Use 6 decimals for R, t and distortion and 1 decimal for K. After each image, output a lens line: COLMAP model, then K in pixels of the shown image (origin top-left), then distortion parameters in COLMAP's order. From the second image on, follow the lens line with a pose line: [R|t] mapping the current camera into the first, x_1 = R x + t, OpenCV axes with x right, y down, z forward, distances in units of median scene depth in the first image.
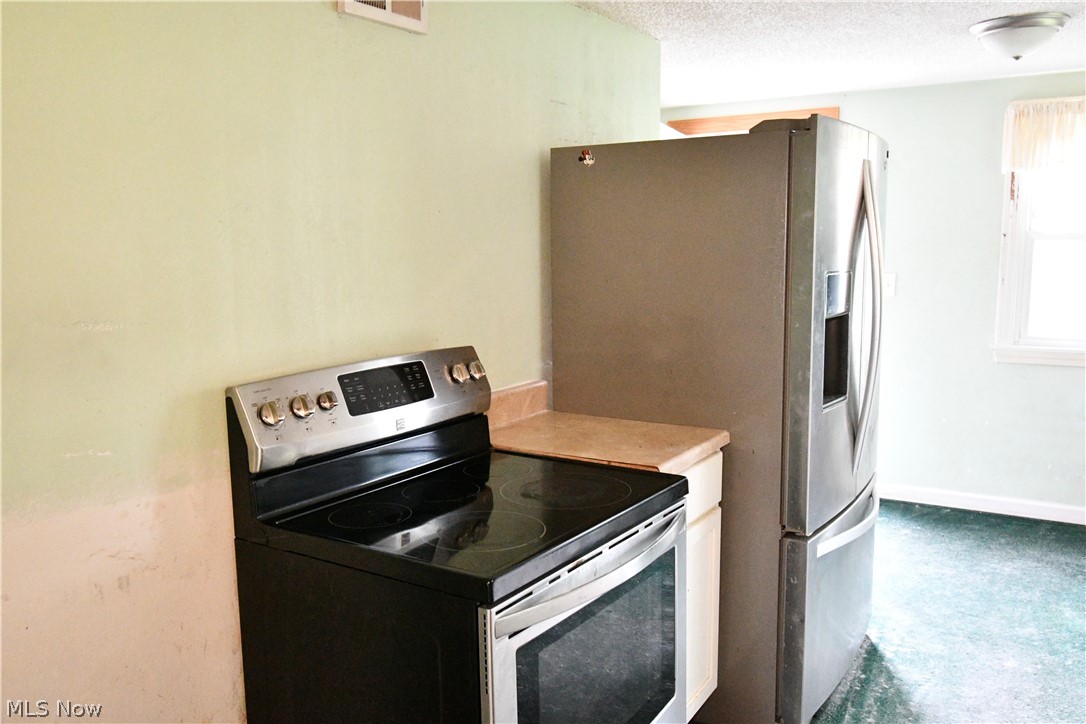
lens RADIAL K [[915.4, 0, 527.4], [0, 915.4, 368.4], [0, 0, 1]] dist [0.007478, -0.028802]
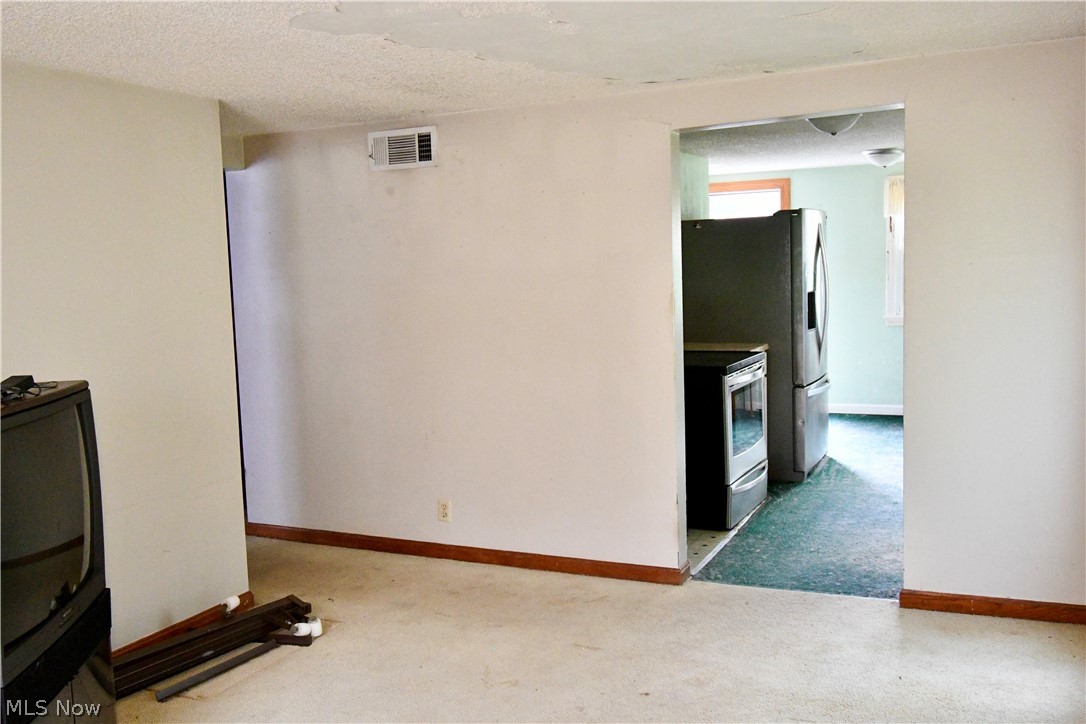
lens RADIAL K [[991.9, 0, 541.5], [0, 991.9, 366.8], [0, 0, 1]] dist [0.014626, 0.000000]
pose [[0.992651, -0.038298, 0.114789, -0.526739], [0.041893, 0.998699, -0.029063, 0.146380], [-0.113527, 0.033658, 0.992965, -1.169990]]
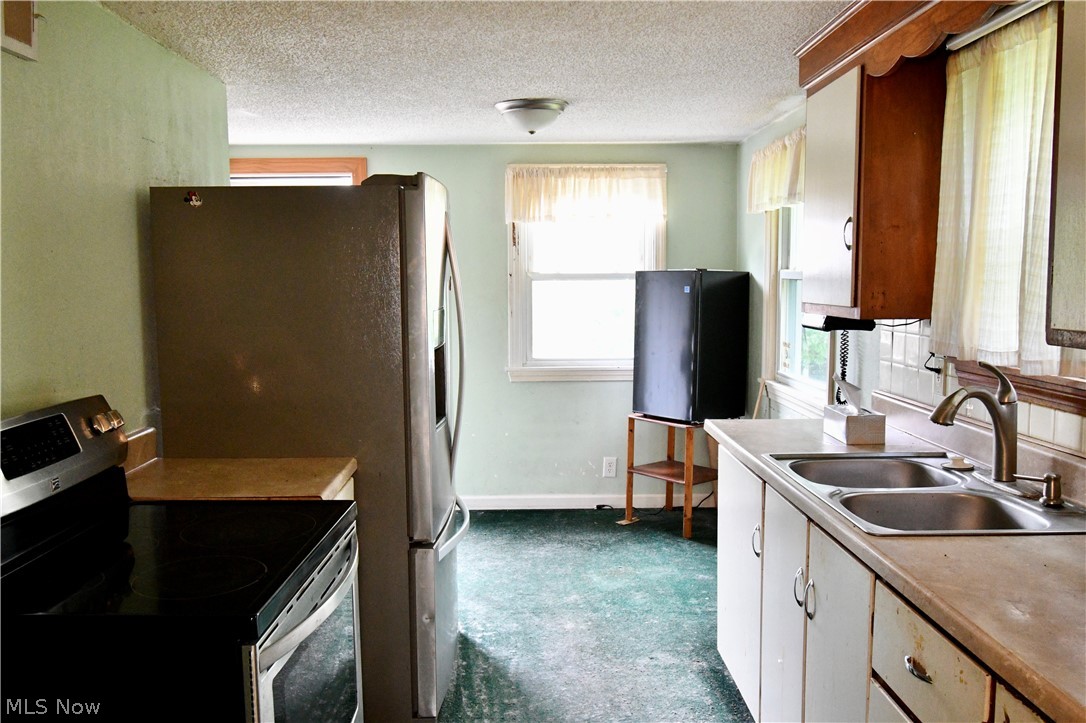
lens RADIAL K [[915.4, 0, 540.6], [0, 915.4, 365.4], [0, 0, 1]] dist [0.007478, -0.028802]
pose [[0.836880, -0.051796, 0.544931, -0.150724], [0.074948, 0.996980, -0.020337, -0.001370], [-0.542231, 0.057861, 0.838234, -0.023096]]
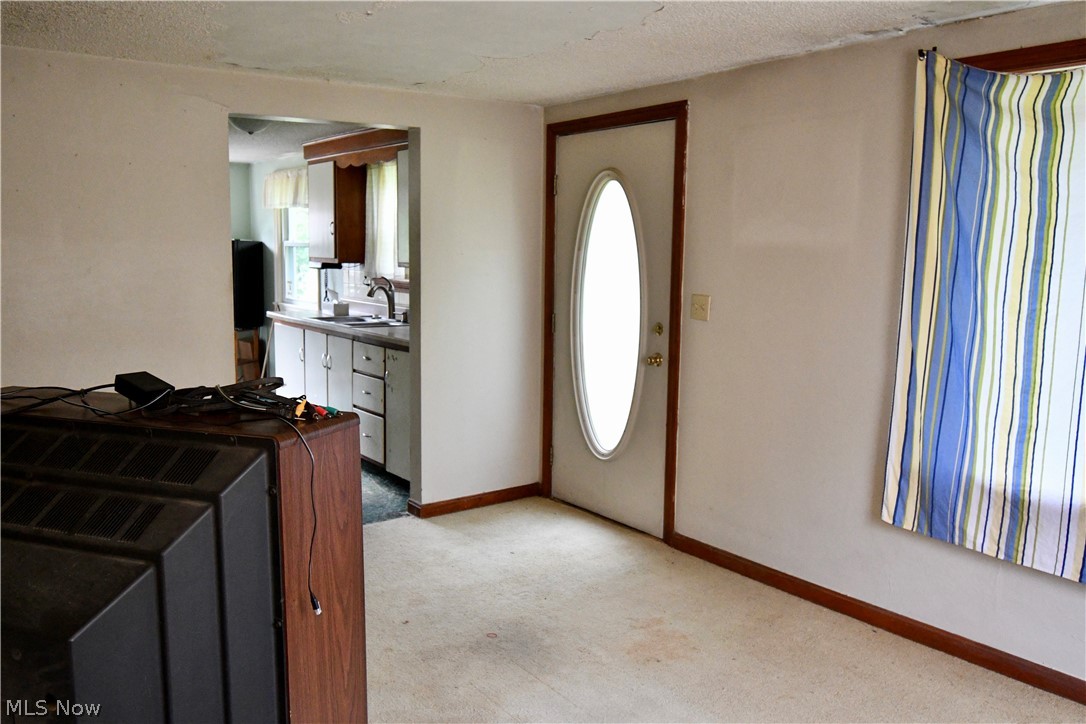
lens RADIAL K [[915.4, 0, 534.4], [0, 915.4, 364.7], [0, 0, 1]] dist [0.007478, -0.028802]
pose [[0.389062, -0.107085, 0.914966, -1.240013], [0.108389, 0.991643, 0.069970, 0.096619], [-0.914813, 0.071950, 0.397417, -0.724708]]
